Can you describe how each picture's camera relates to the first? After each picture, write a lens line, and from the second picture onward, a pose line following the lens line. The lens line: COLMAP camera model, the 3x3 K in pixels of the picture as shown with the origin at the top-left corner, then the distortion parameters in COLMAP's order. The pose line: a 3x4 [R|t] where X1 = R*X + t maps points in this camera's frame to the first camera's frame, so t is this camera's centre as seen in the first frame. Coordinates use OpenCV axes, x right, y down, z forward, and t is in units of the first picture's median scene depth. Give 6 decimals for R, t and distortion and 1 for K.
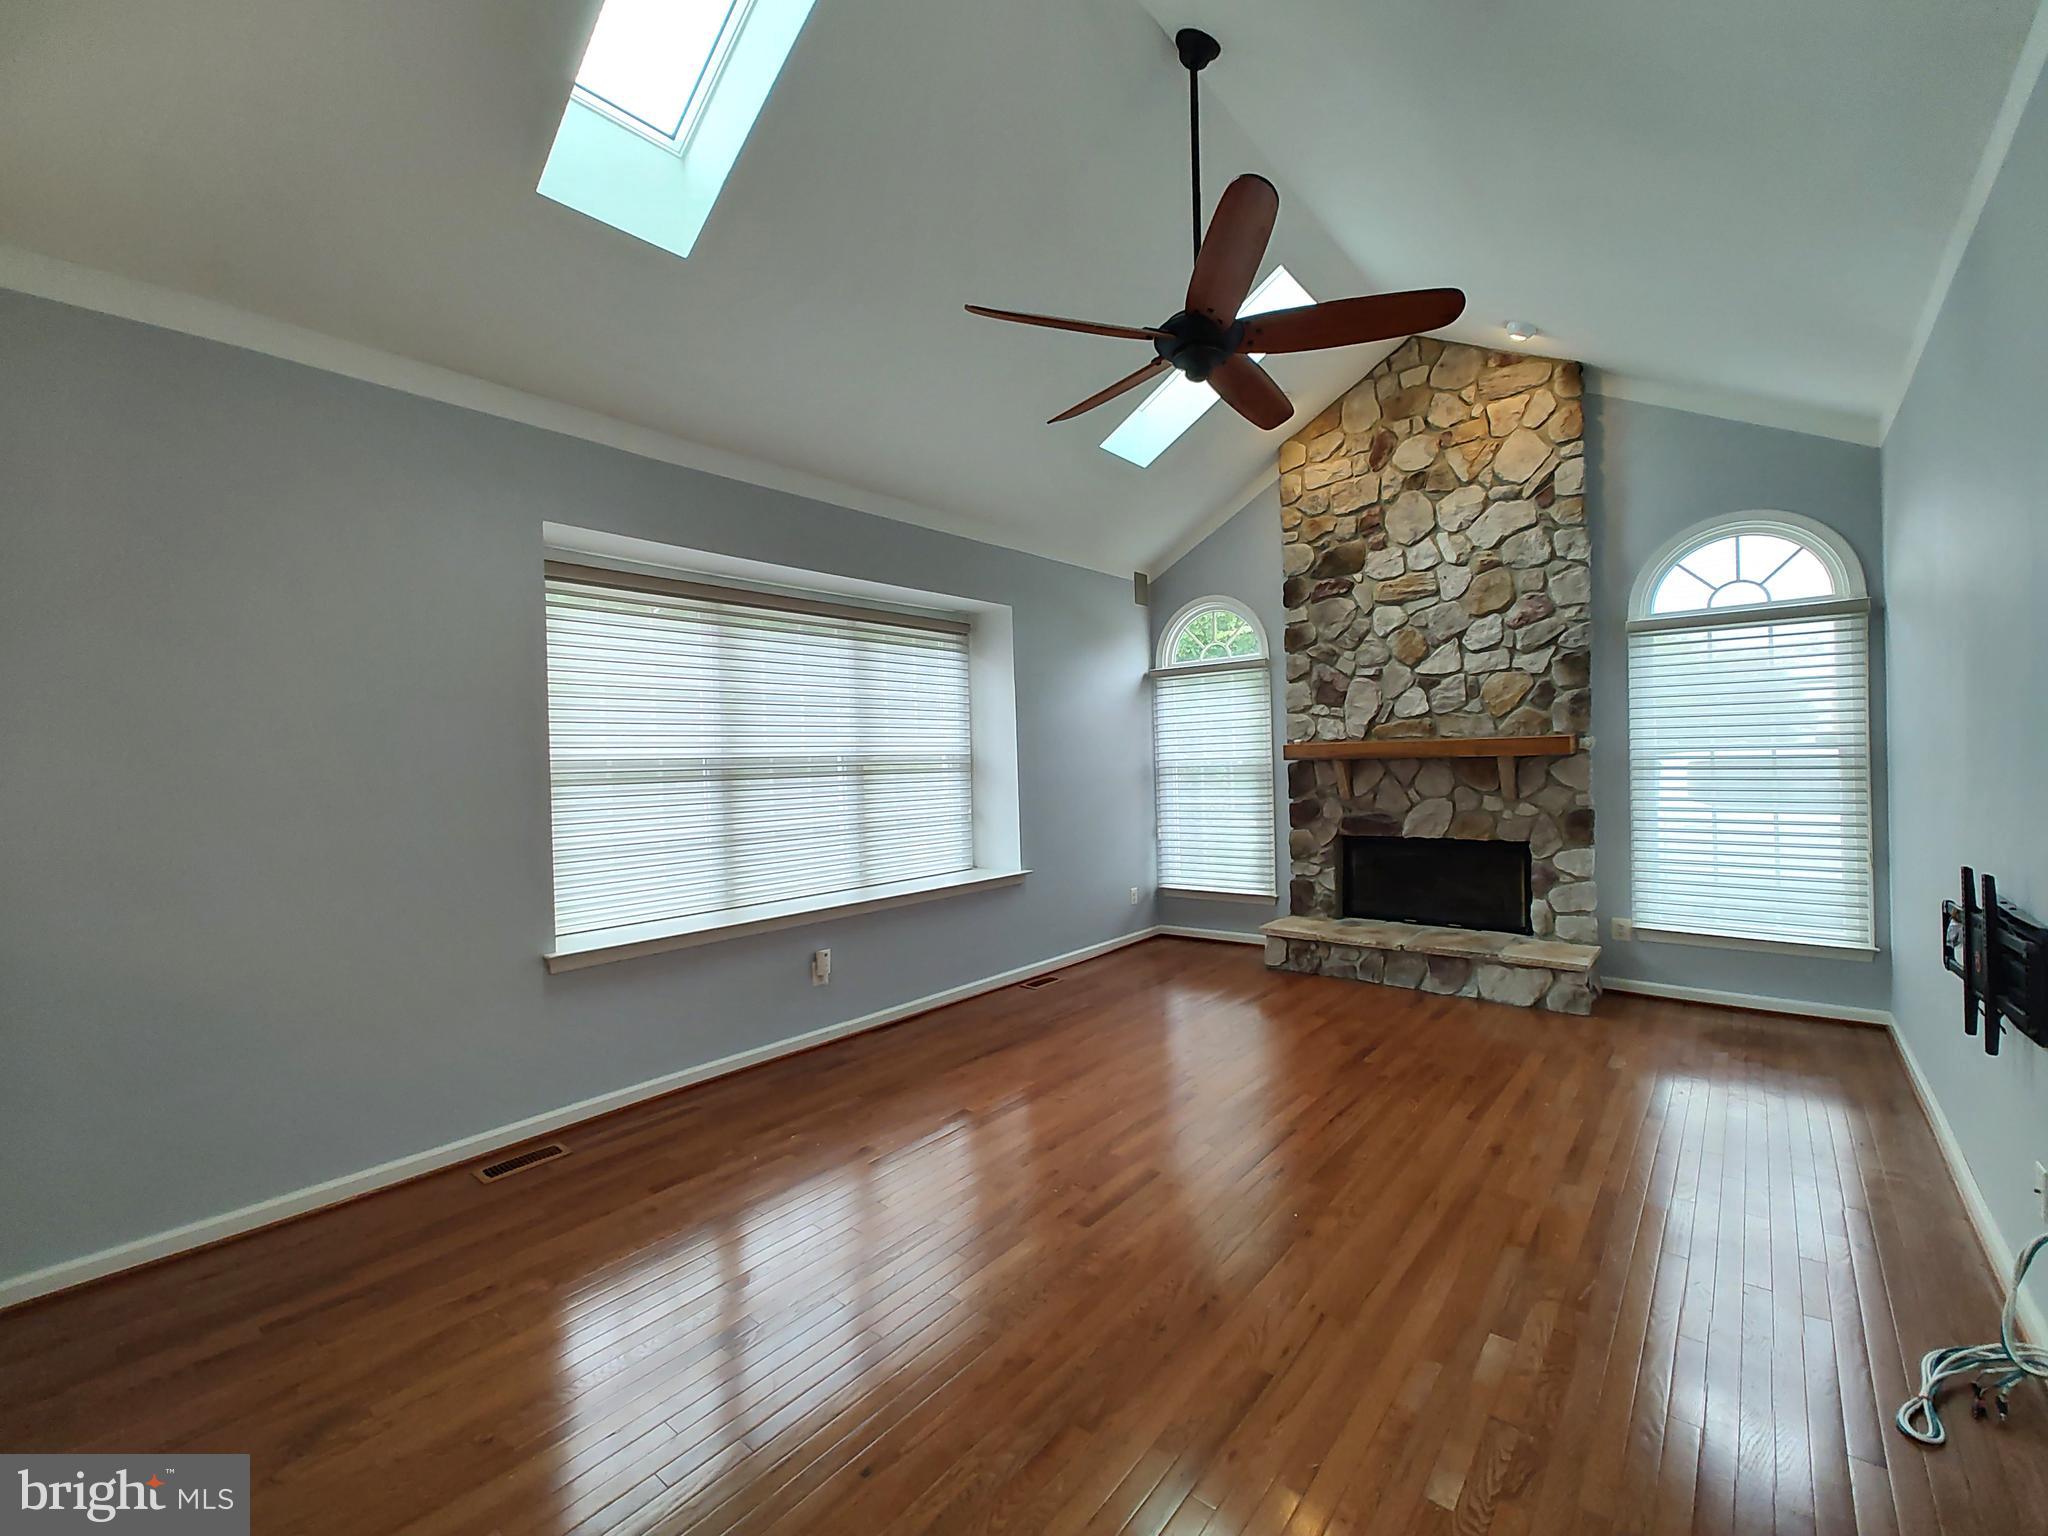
lens RADIAL K [[848.0, 0, 1043.1], [0, 848.0, 765.3], [0, 0, 1]] dist [0.002073, -0.004192]
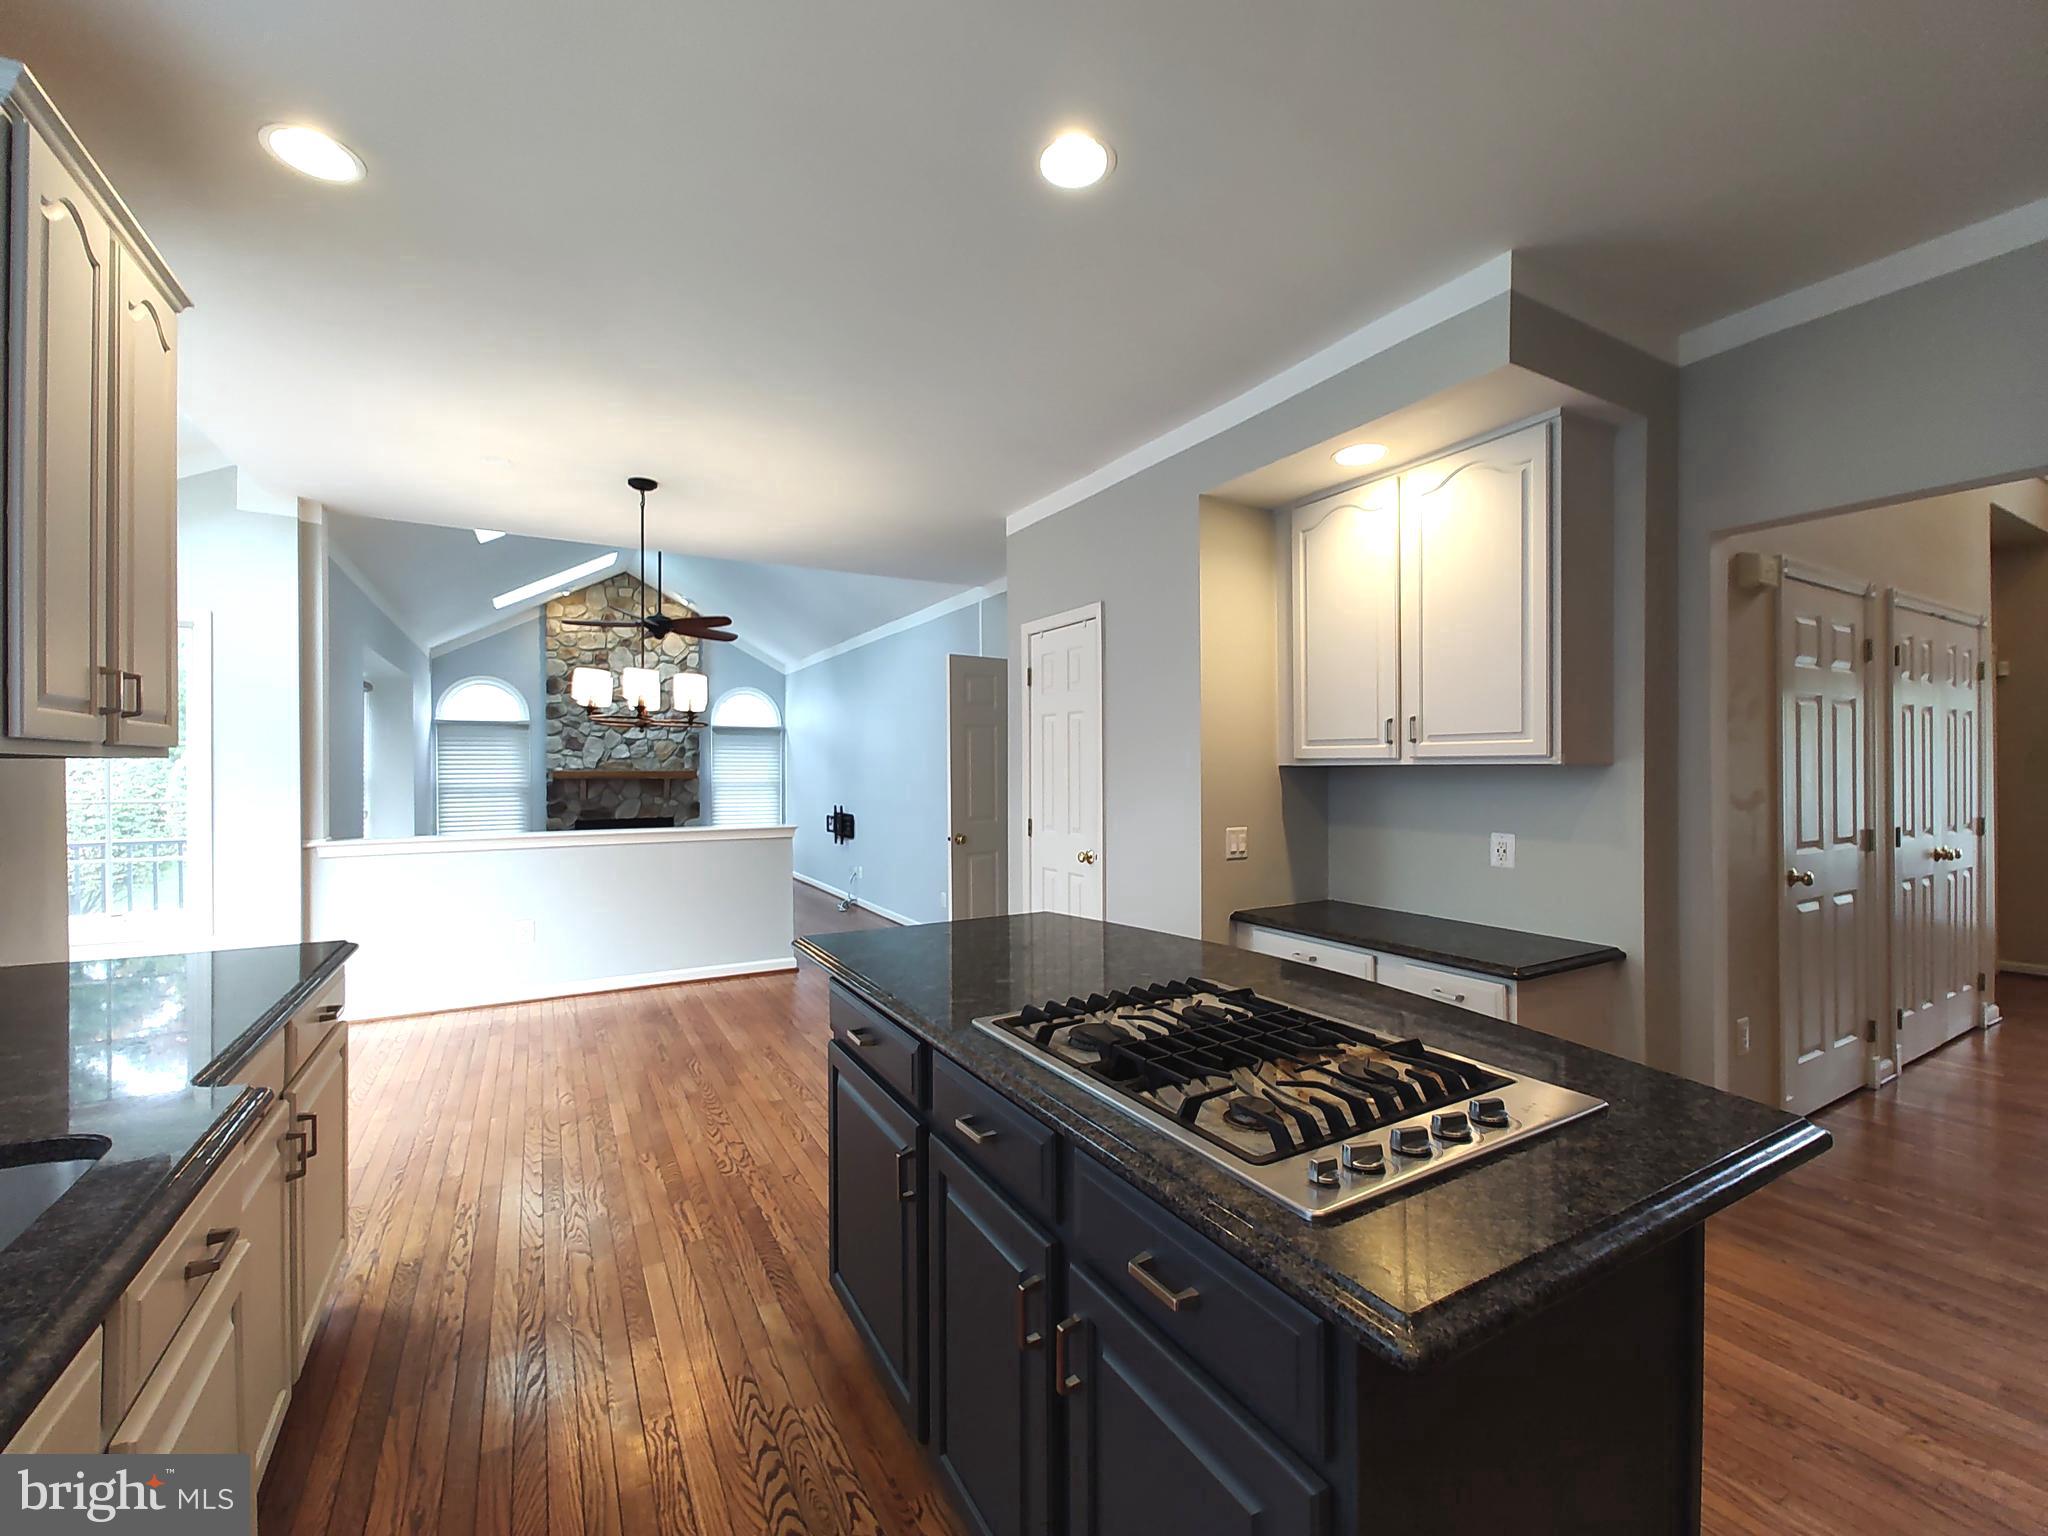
lens RADIAL K [[848.0, 0, 1013.6], [0, 848.0, 768.7], [0, 0, 1]] dist [0.002073, -0.004192]
pose [[0.361604, 0.023056, 0.932047, -1.131109], [0.000089, 0.999693, -0.024764, 0.017179], [-0.932332, 0.009037, 0.361491, -0.613390]]
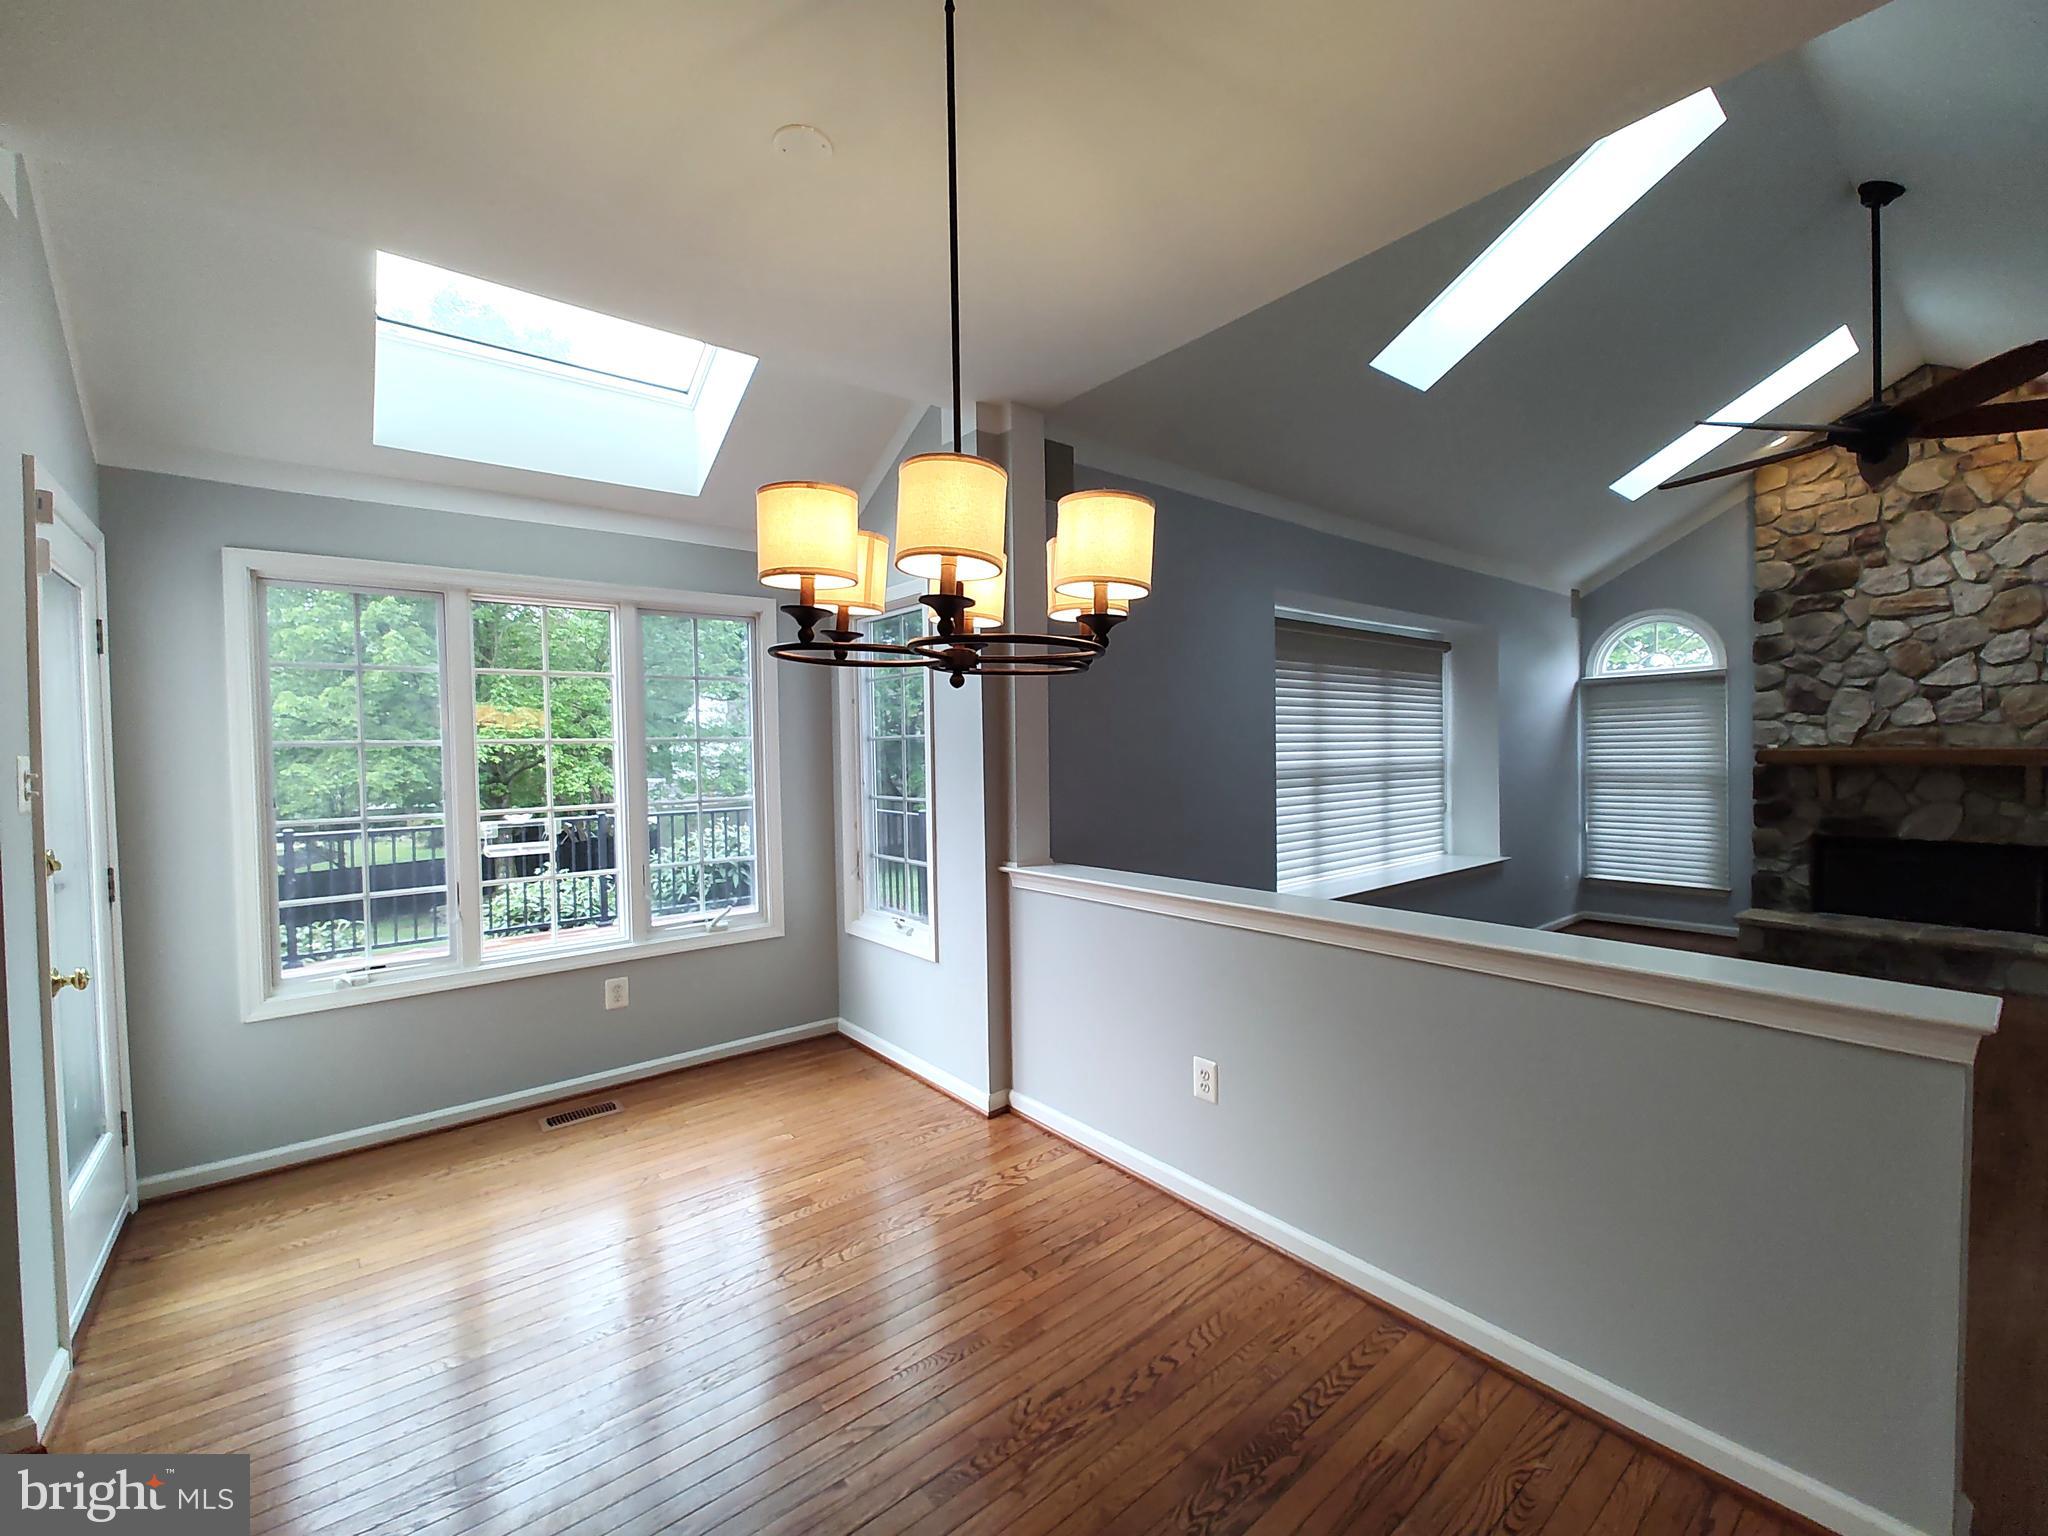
lens RADIAL K [[848.0, 0, 1033.2], [0, 848.0, 766.8], [0, 0, 1]] dist [0.002073, -0.004192]
pose [[0.980174, 0.014099, -0.197637, -0.441330], [-0.010032, 0.999717, 0.021565, -0.018015], [0.197885, -0.019155, 0.980038, -0.257505]]
